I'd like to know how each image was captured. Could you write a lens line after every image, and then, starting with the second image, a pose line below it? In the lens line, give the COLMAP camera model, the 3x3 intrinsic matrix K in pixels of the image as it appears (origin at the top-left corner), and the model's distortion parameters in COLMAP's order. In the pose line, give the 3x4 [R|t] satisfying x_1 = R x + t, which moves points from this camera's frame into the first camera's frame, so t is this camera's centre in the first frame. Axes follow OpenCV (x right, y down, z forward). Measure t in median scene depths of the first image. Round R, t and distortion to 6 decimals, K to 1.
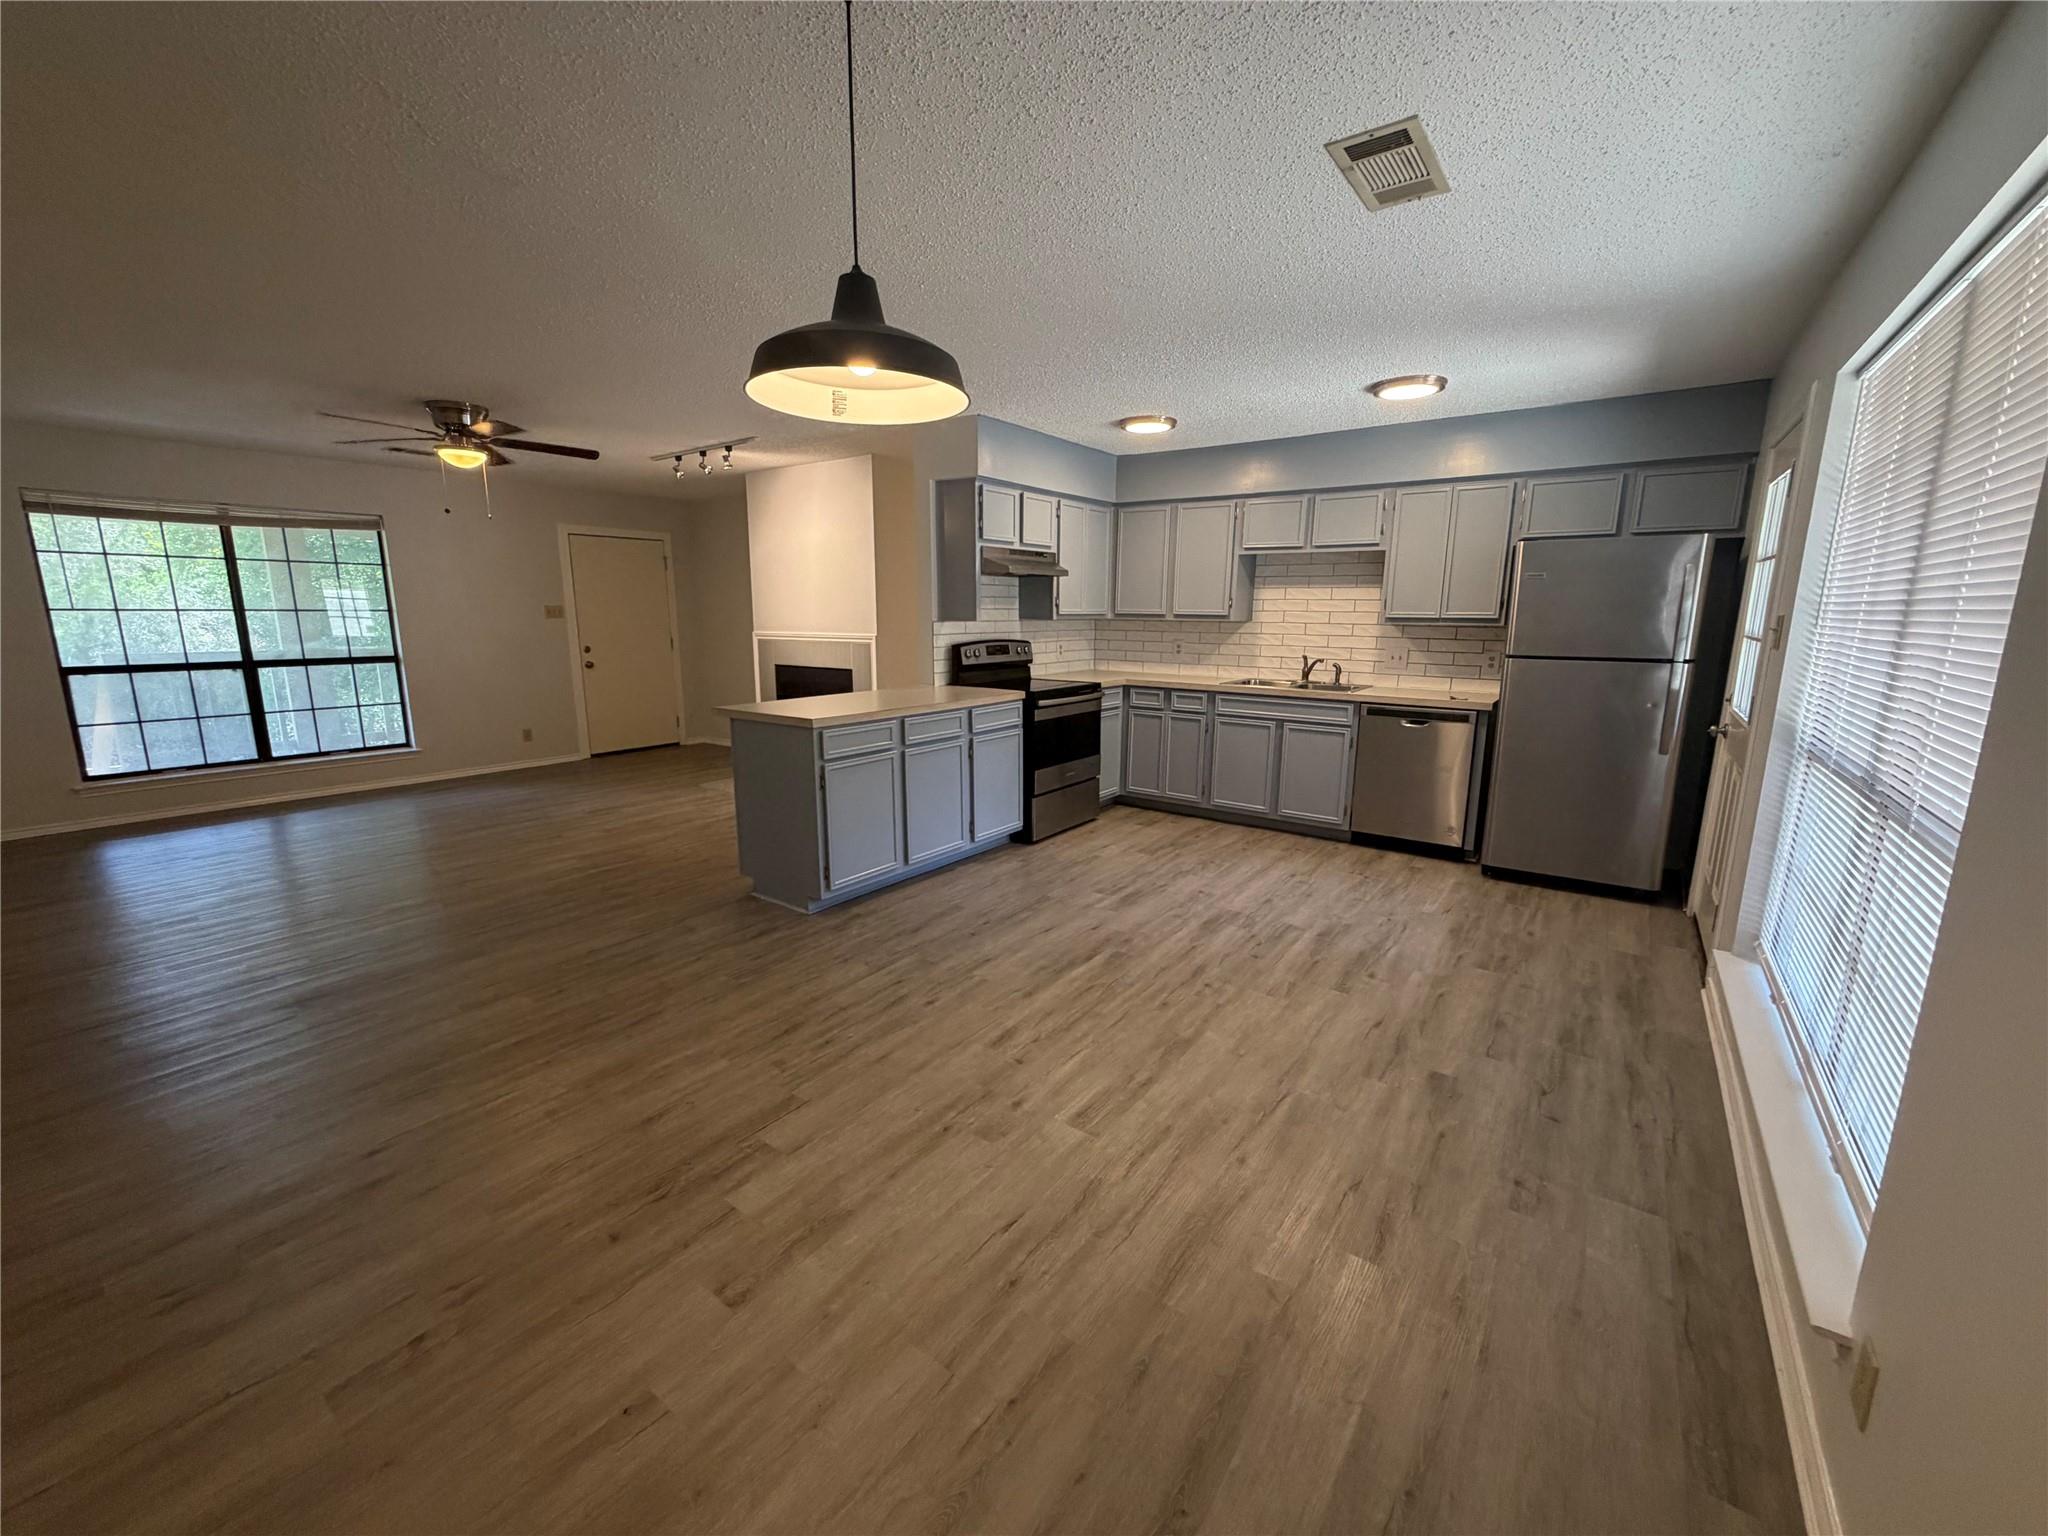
lens RADIAL K [[820.0, 0, 1023.4], [0, 820.0, 771.3], [0, 0, 1]] dist [-0.008355, 0.000565]
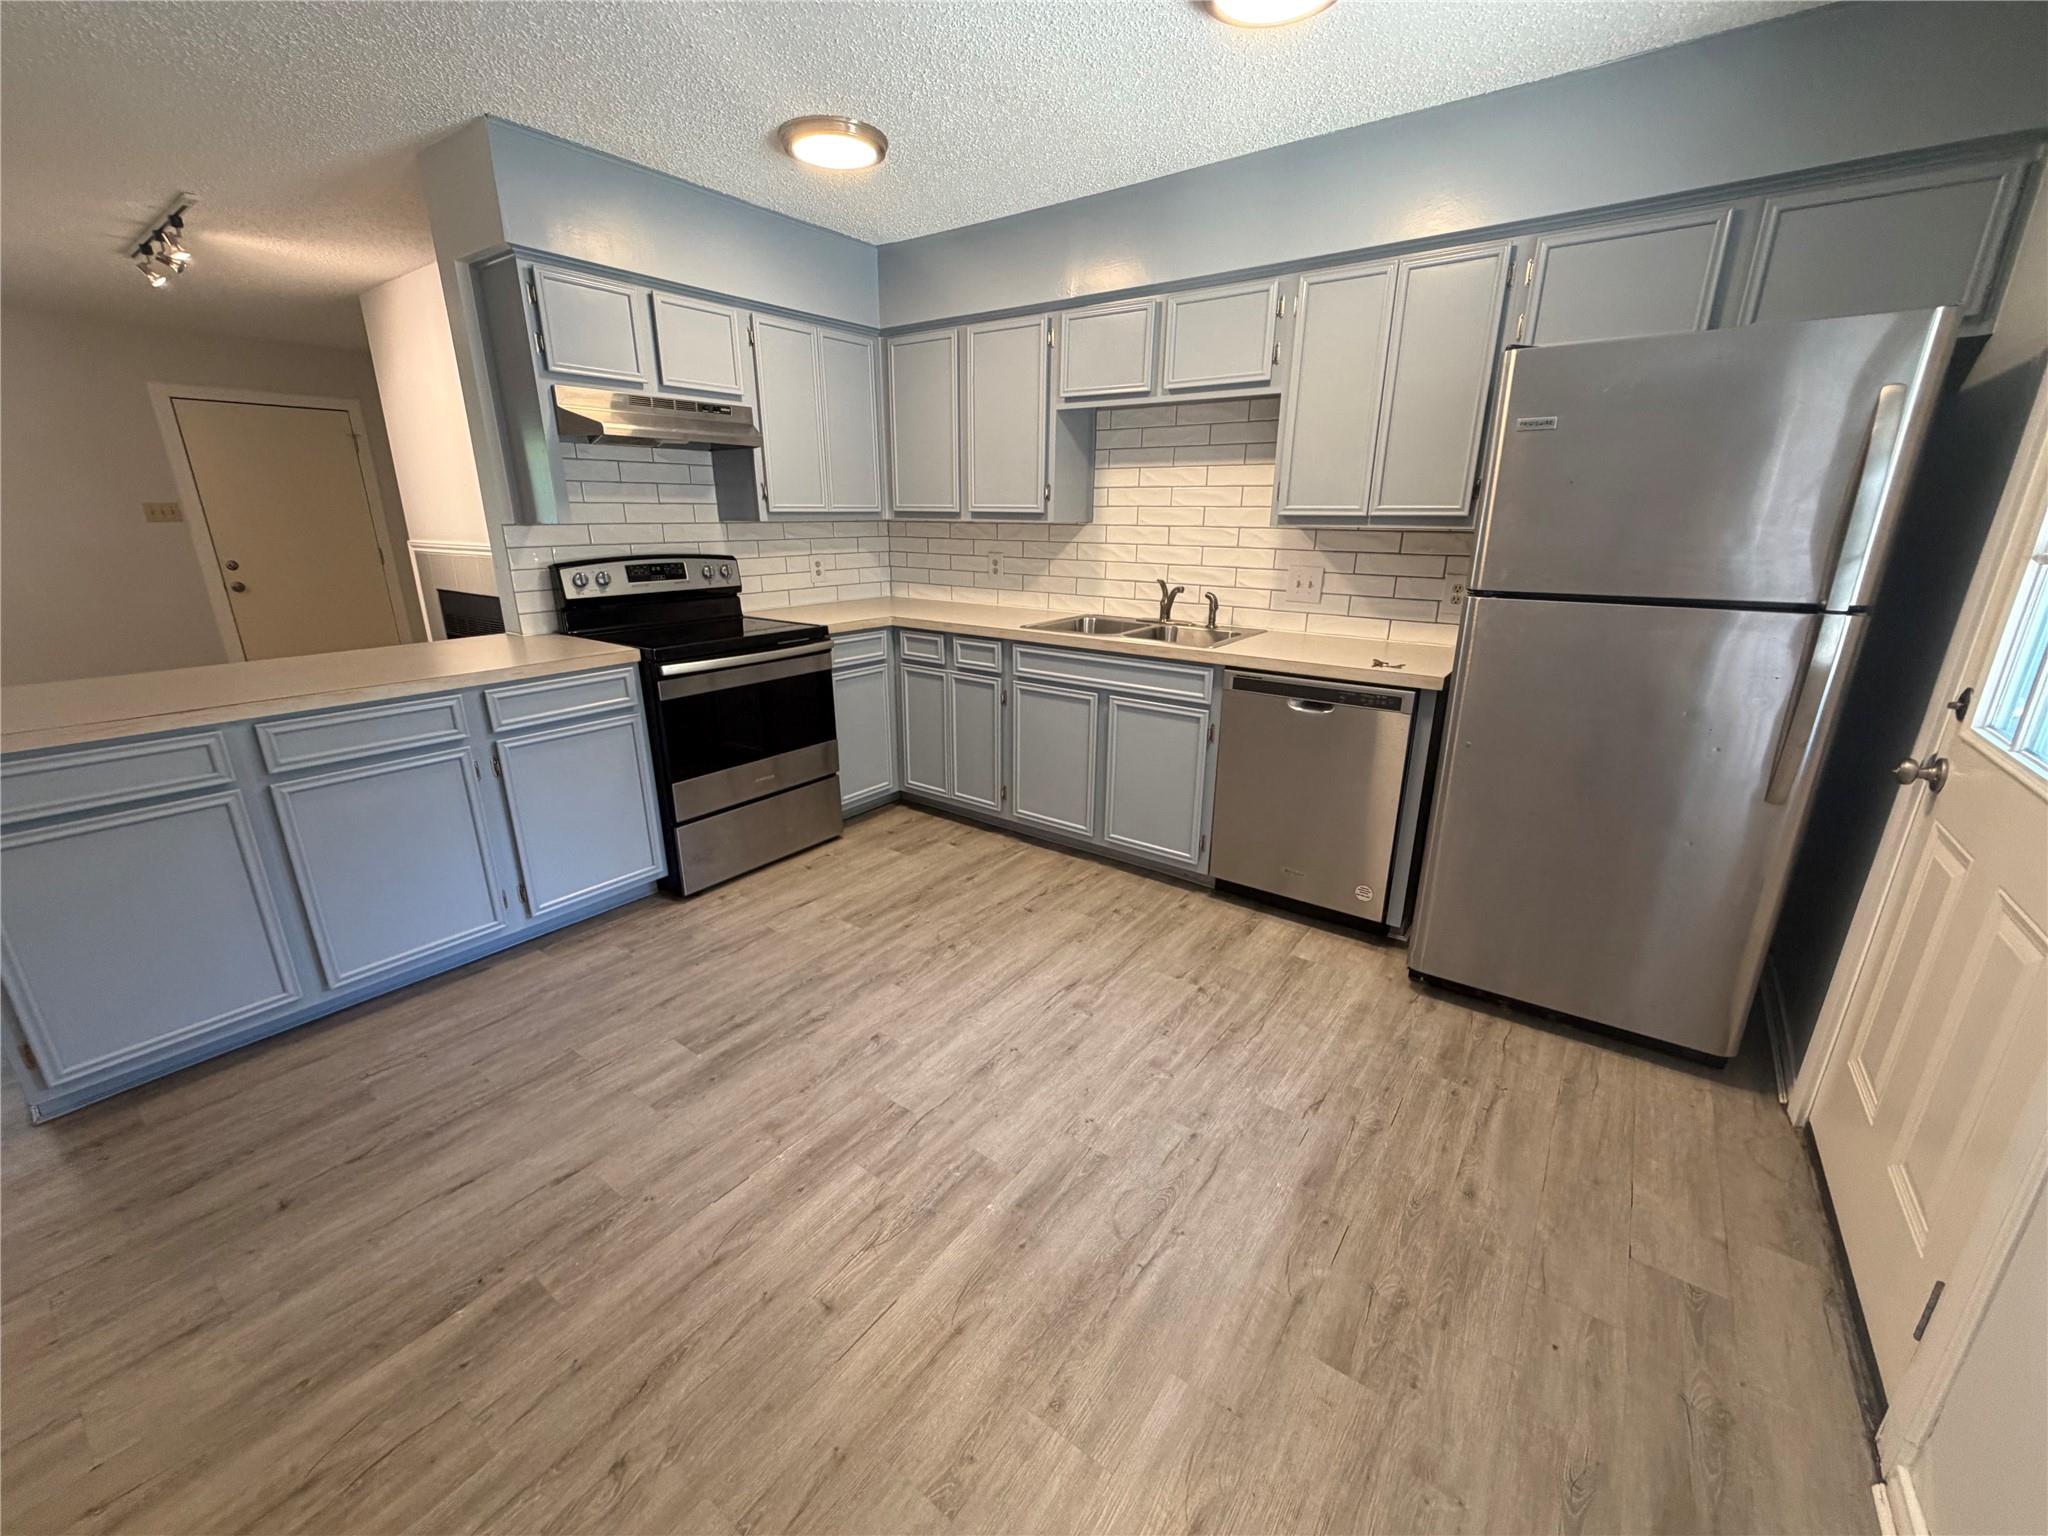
lens RADIAL K [[820.0, 0, 1029.0], [0, 820.0, 769.5], [0, 0, 1]] dist [-0.008355, 0.000565]
pose [[0.999998, -0.001700, -0.000510, 0.272124], [0.001746, 0.993937, 0.109941, -0.075120], [0.000320, -0.109941, 0.993938, 0.413960]]
